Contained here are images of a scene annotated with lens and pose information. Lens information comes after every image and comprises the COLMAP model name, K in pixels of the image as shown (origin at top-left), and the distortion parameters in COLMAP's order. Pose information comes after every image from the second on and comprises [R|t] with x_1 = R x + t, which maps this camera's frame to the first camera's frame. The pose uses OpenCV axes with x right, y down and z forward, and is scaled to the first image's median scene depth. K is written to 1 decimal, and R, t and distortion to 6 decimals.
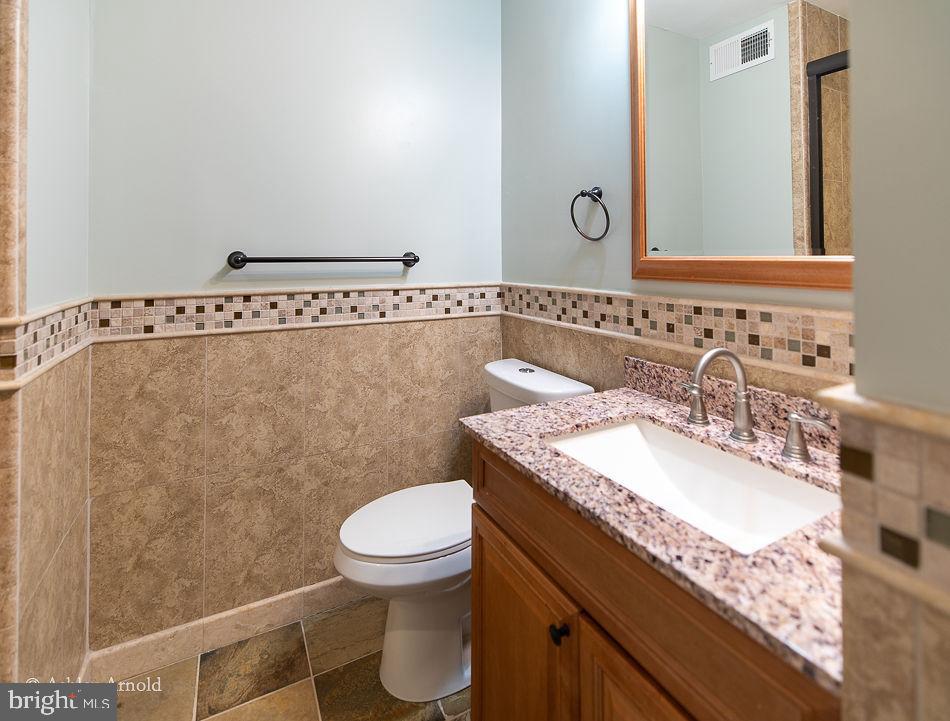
lens RADIAL K [[458.0, 0, 466.7], [0, 458.0, 255.0], [0, 0, 1]] dist [0.001728, -0.000058]
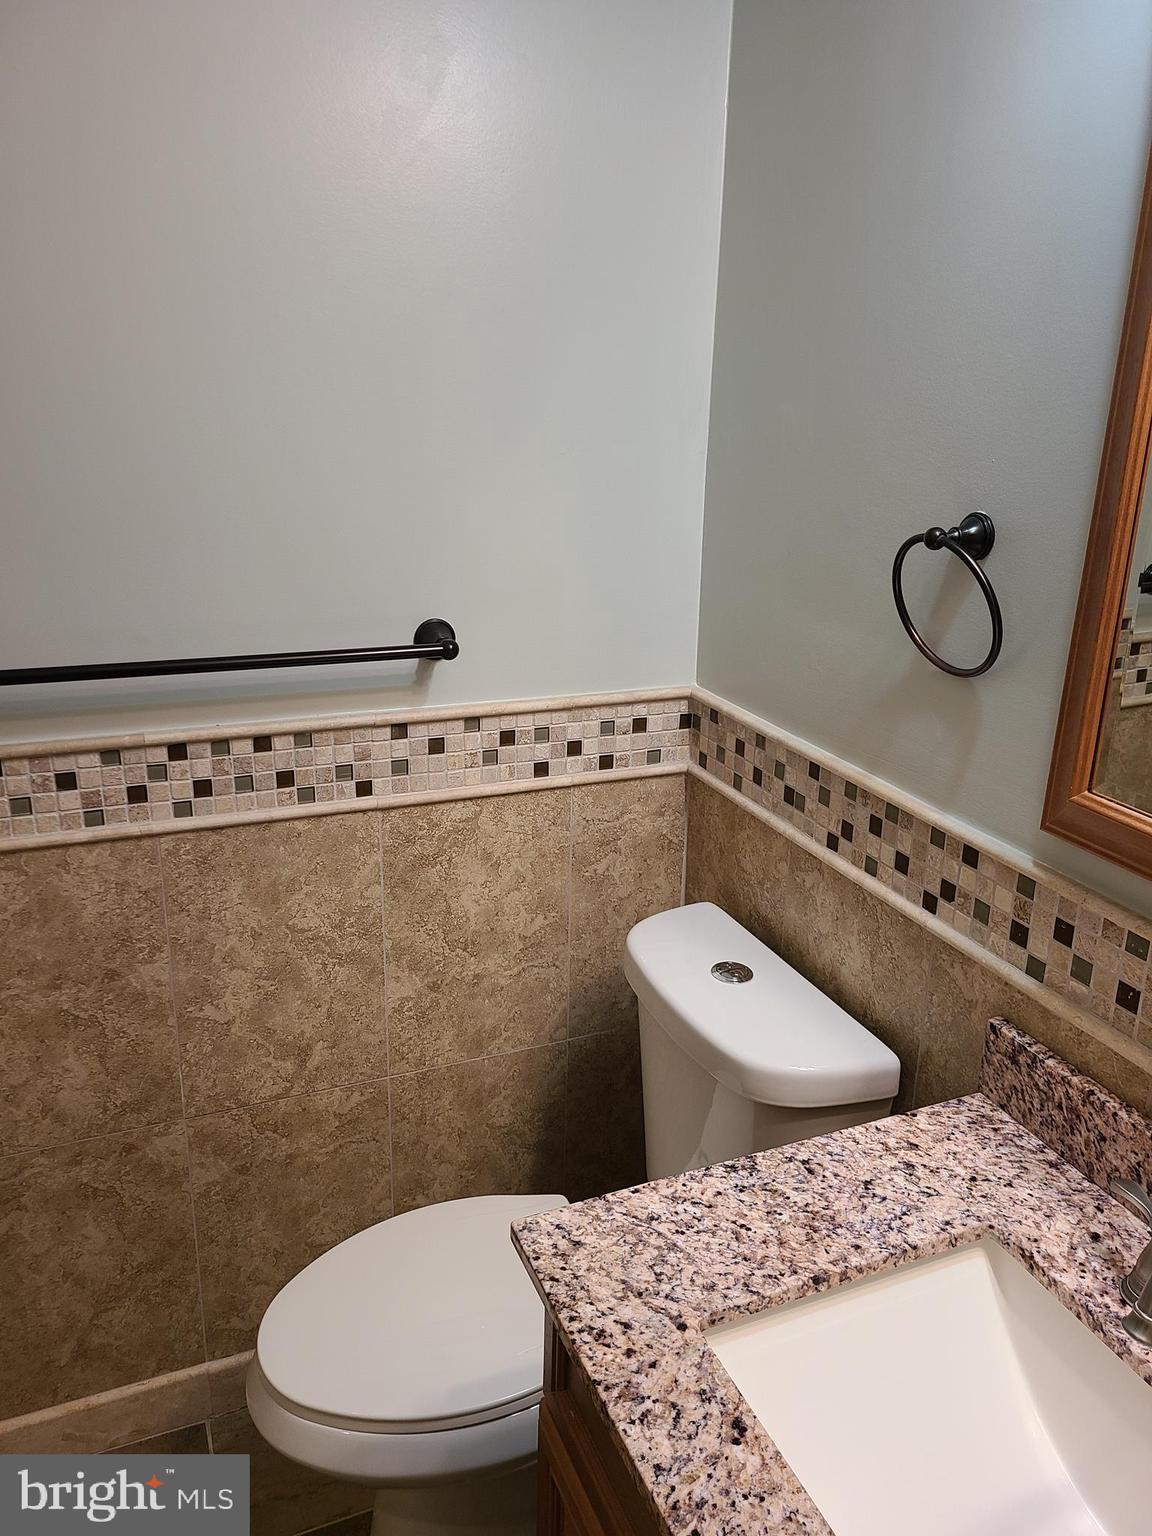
lens RADIAL K [[1143.8, 0, 576.0], [0, 1143.8, 768.0], [0, 0, 1]] dist [0.053667, -0.040148]
pose [[0.996822, 0.045226, -0.065578, 0.053511], [-0.021794, 0.946634, 0.321572, -0.202772], [0.076622, -0.319120, 0.944612, 0.135648]]
